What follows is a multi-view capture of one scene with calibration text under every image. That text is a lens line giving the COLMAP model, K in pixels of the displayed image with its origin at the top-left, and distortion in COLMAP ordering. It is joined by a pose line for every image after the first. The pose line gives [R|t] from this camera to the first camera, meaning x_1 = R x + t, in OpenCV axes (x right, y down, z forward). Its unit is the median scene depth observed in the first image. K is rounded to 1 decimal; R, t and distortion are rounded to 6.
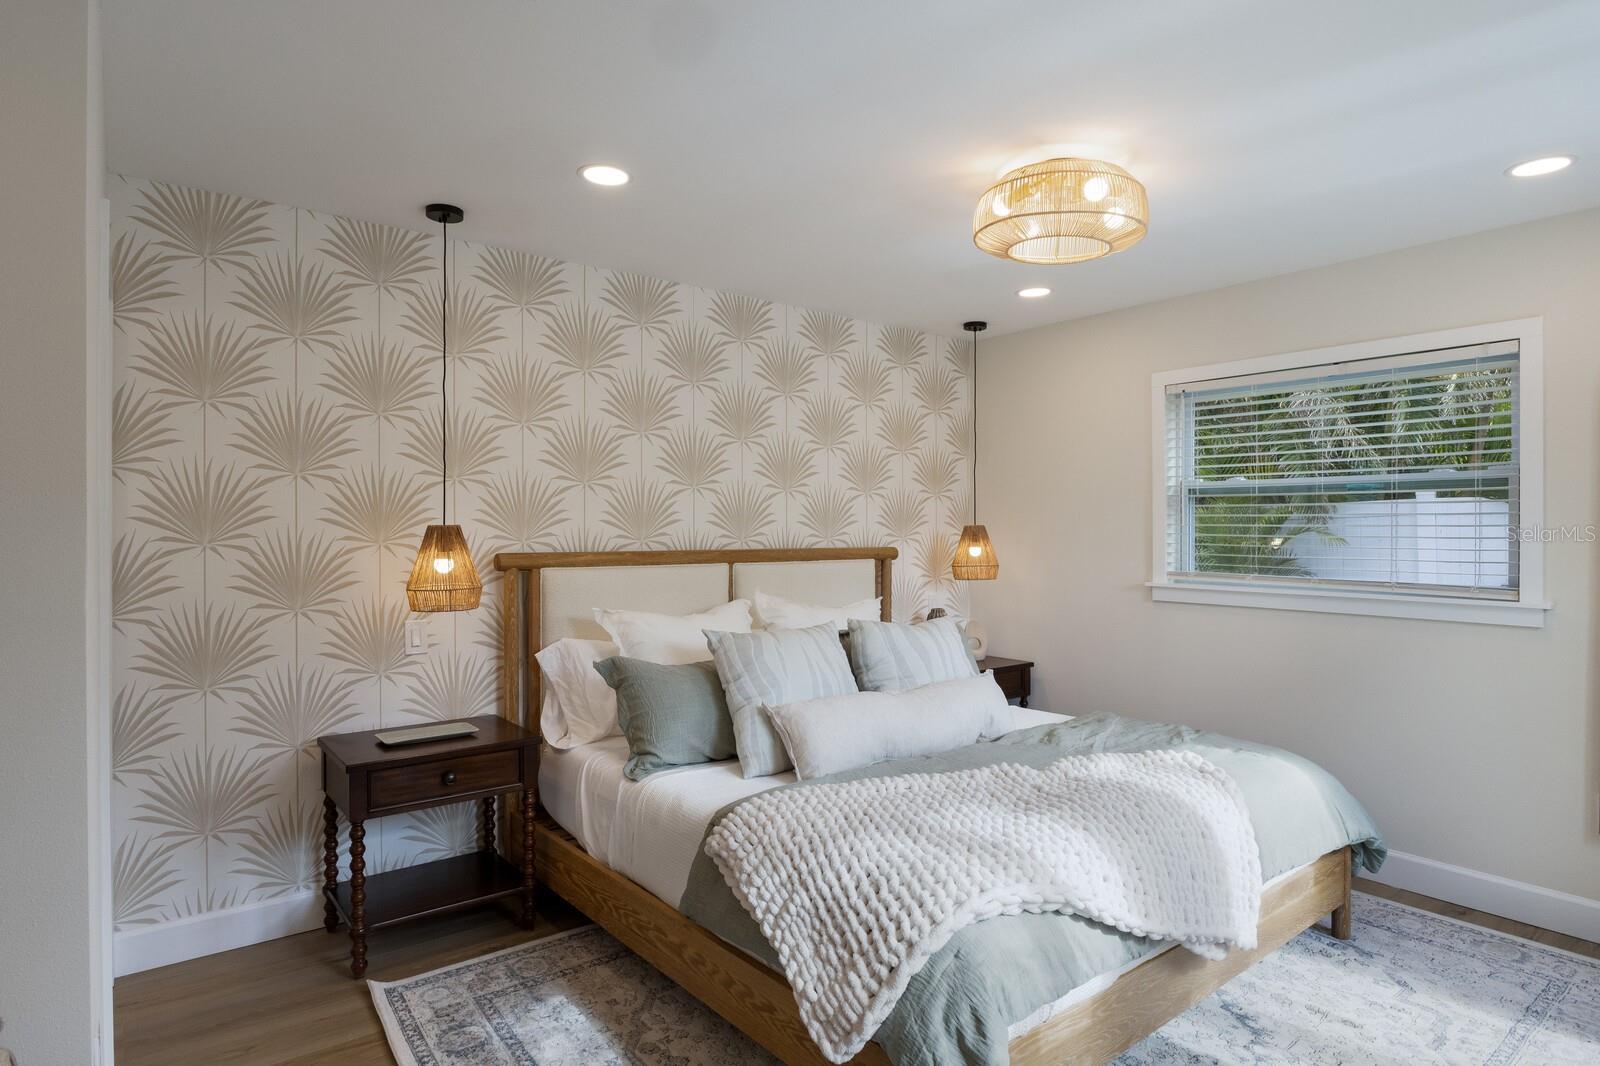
lens RADIAL K [[884.2, 0, 802.2], [0, 884.2, 537.3], [0, 0, 1]] dist [0.008921, 0.000507]
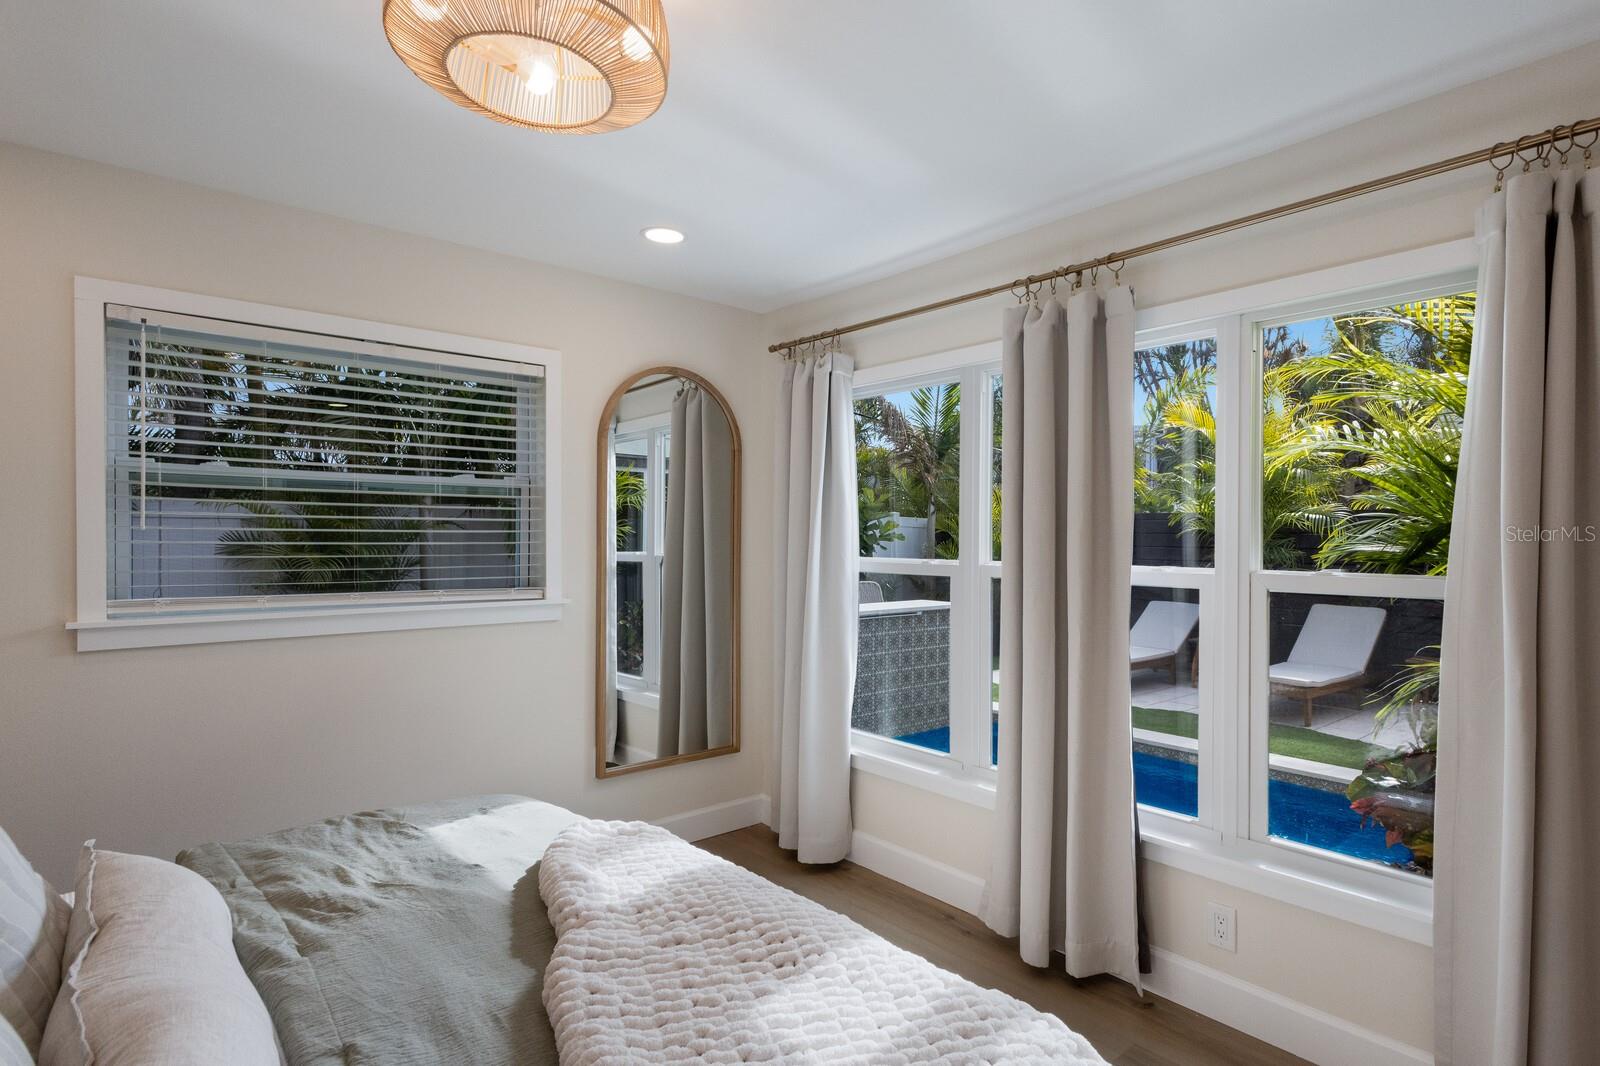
lens RADIAL K [[827.4, 0, 802.3], [0, 827.4, 540.1], [0, 0, 1]] dist [0.002405, 0.000412]
pose [[-0.038276, -0.004166, 0.999259, -0.215862], [0.006925, 0.999966, 0.004434, -0.004435], [-0.999243, 0.007090, -0.038246, 0.608493]]
